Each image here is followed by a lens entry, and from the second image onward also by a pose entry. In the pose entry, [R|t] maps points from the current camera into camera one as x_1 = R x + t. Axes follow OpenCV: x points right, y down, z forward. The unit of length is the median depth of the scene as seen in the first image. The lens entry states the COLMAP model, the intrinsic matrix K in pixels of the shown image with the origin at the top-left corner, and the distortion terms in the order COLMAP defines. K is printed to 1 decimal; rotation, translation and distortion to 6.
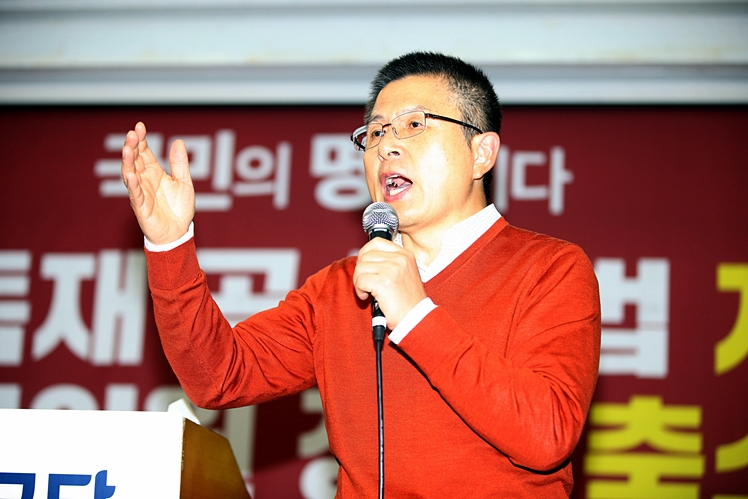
lens RADIAL K [[1907.0, 0, 395.6], [0, 1907.0, 249.3], [0, 0, 1]] dist [-0.094740, -0.989347]
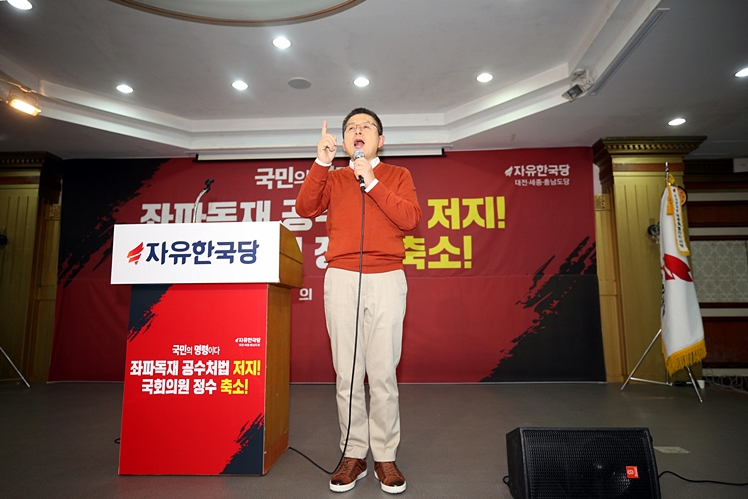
lens RADIAL K [[486.8, 0, 379.3], [0, 486.8, 249.7], [0, 0, 1]] dist [-0.008070, 0.000417]
pose [[0.996036, -0.032035, 0.082980, -0.005057], [0.026316, 0.997261, 0.069118, 0.036447], [-0.084967, -0.066660, 0.994151, 0.065577]]
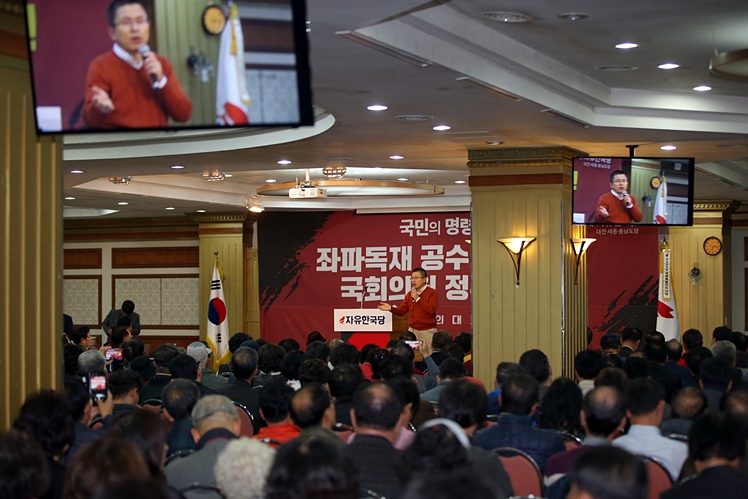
lens RADIAL K [[1617.0, 0, 374.0], [0, 1617.0, 249.5], [0, 0, 1]] dist [-0.316768, 0.032676]
pose [[0.966033, -0.048326, -0.253858, 0.776274], [0.091208, 0.982899, 0.159973, -0.626593], [0.241786, -0.177694, 0.953921, -2.757440]]
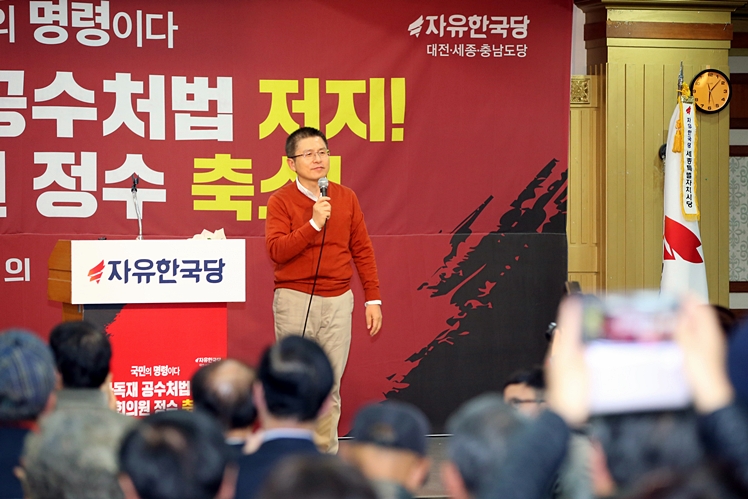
lens RADIAL K [[3108.0, 0, 374.0], [0, 3108.0, 249.5], [0, 0, 1]] dist [0.524454, -2.922371]
pose [[0.916228, -0.042406, 0.398407, -0.898050], [-0.047282, 0.975990, 0.212619, -0.458269], [-0.397858, -0.213645, 0.892225, -1.687924]]
